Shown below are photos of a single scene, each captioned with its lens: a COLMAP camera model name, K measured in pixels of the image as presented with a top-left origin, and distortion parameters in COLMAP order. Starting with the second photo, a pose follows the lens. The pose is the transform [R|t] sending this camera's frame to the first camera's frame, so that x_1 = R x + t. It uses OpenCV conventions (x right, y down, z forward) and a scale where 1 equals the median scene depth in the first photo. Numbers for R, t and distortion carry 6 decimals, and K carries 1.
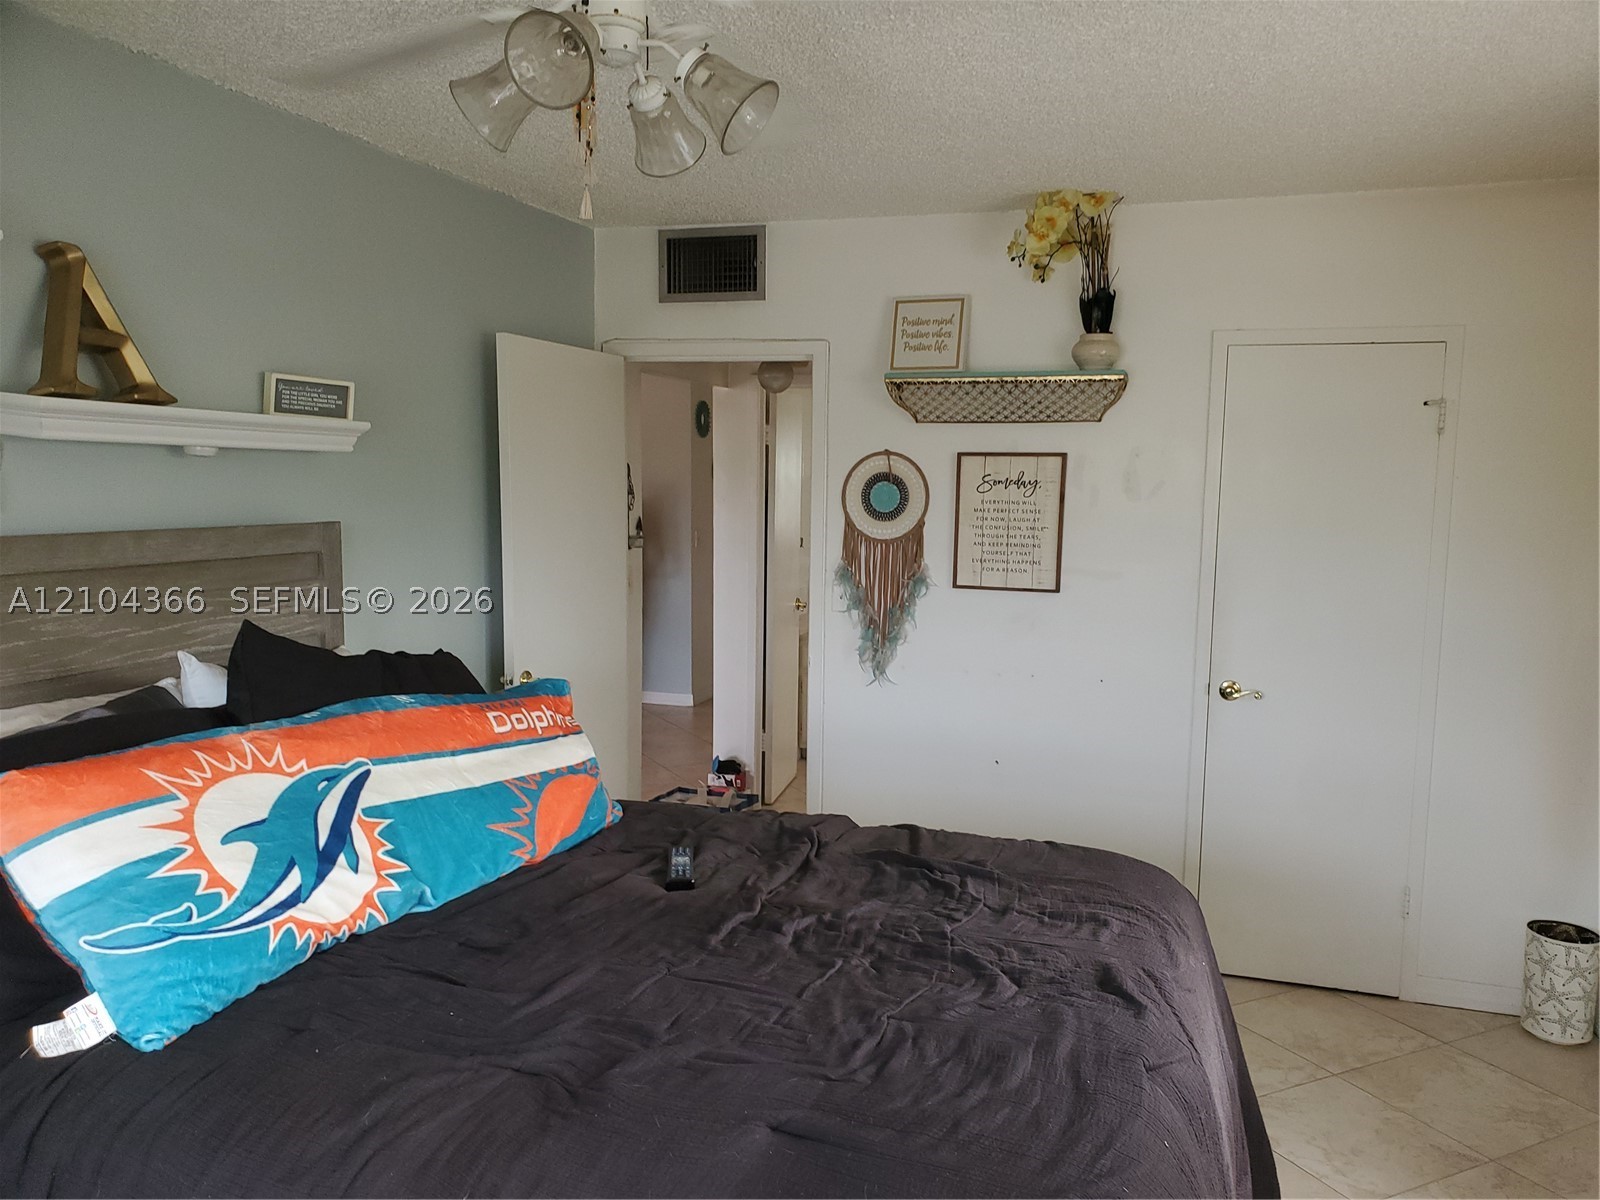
lens RADIAL K [[1210.2, 0, 803.5], [0, 1210.2, 606.9], [0, 0, 1]] dist [0.049437, 0.002632]
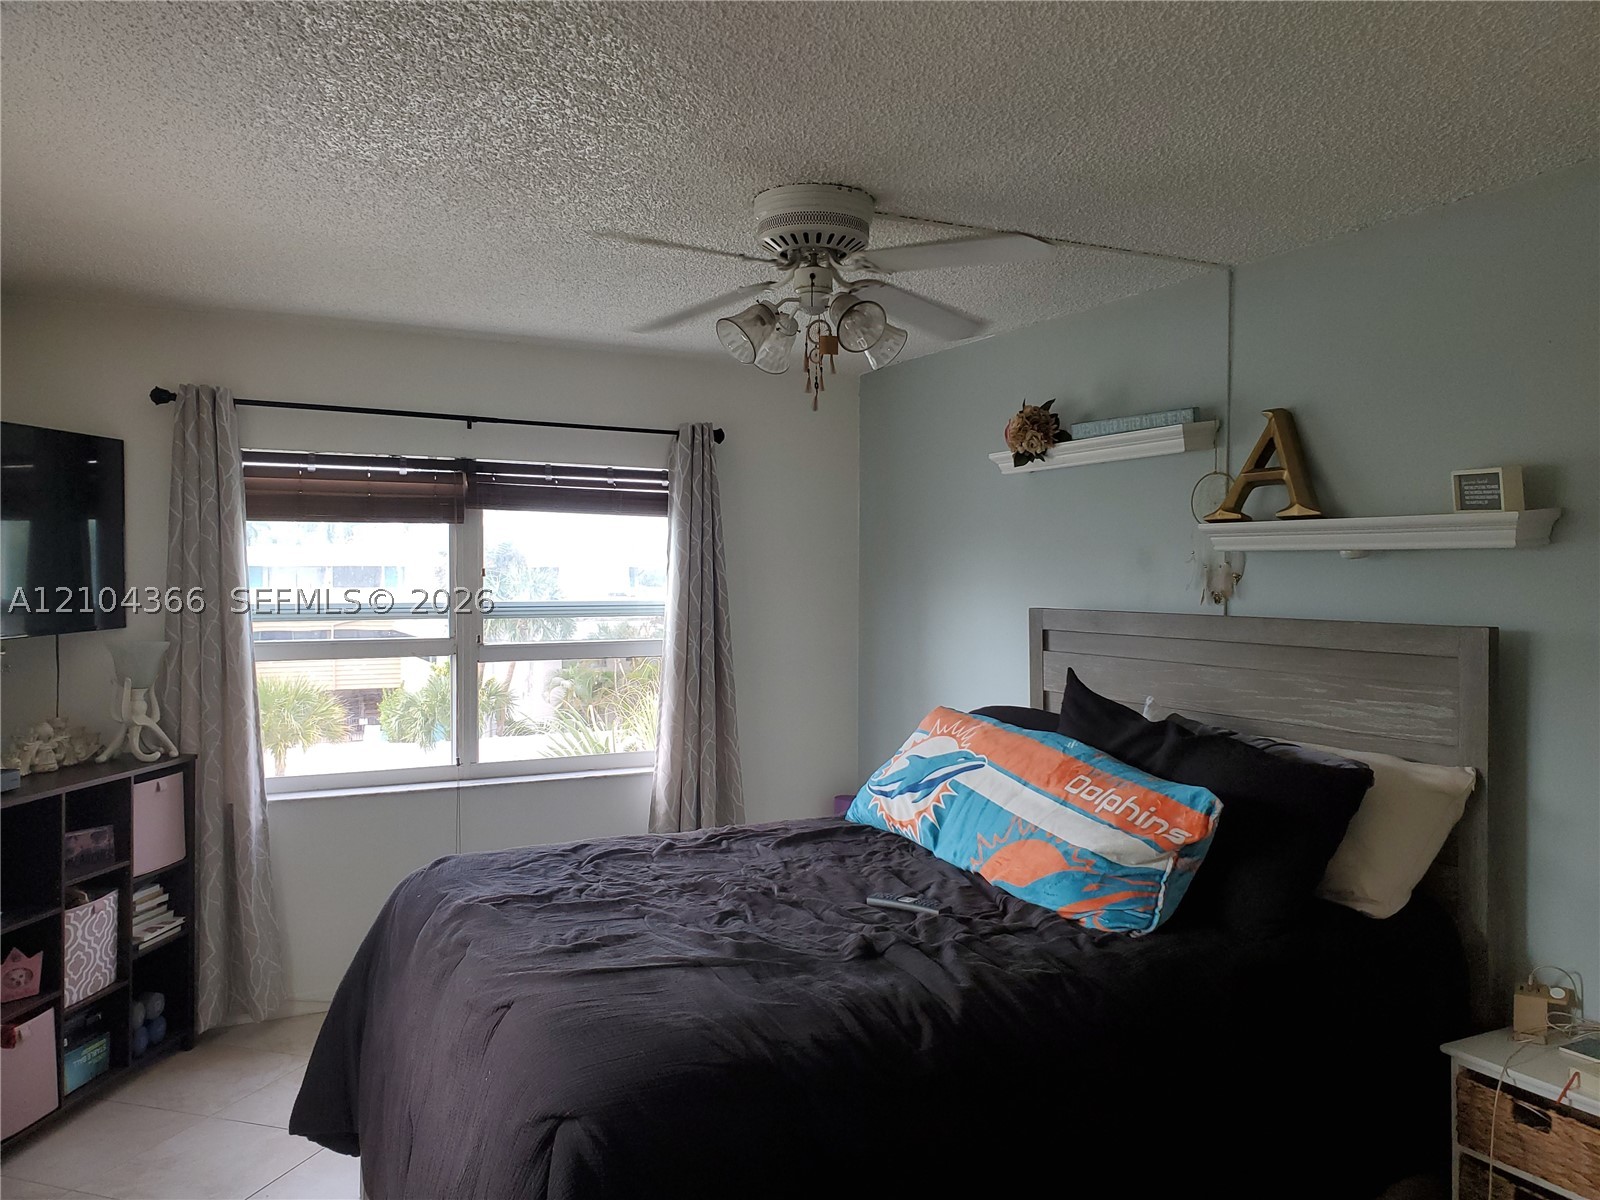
lens RADIAL K [[1210.2, 0, 802.8], [0, 1210.2, 593.8], [0, 0, 1]] dist [0.049437, 0.002632]
pose [[-0.679910, -0.012168, -0.733194, 0.688902], [-0.104494, 0.991266, 0.080449, -0.131980], [0.725812, 0.131313, -0.675244, 1.429460]]
